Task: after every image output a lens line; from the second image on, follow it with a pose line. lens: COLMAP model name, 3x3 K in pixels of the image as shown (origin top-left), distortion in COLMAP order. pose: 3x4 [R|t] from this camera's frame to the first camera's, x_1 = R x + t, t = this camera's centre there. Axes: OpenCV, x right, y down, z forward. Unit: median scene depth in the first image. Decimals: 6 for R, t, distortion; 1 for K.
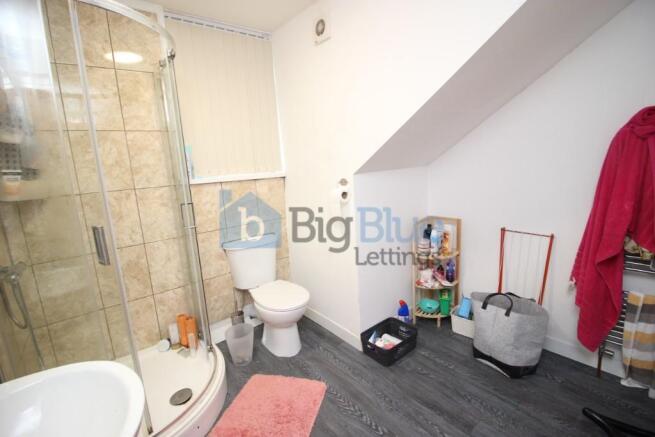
lens RADIAL K [[301.6, 0, 330.8], [0, 301.6, 213.9], [0, 0, 1]] dist [-0.003285, -0.011633]
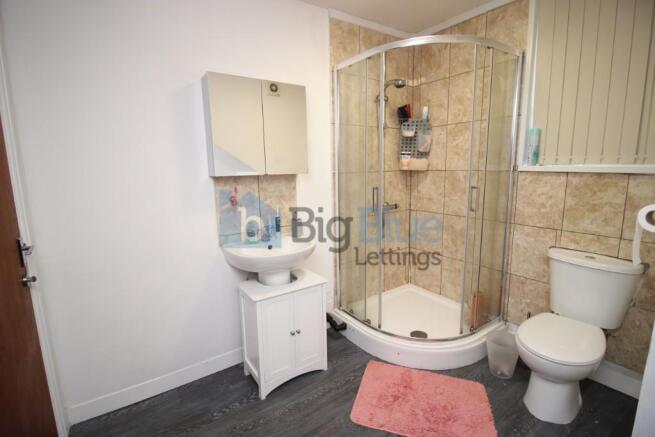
lens RADIAL K [[301.6, 0, 330.8], [0, 301.6, 213.9], [0, 0, 1]] dist [-0.003285, -0.011633]
pose [[-0.066976, 0.214910, -0.974335, 0.580998], [-0.159525, 0.961659, 0.223080, -0.094028], [0.984919, 0.170371, -0.030125, 0.518560]]
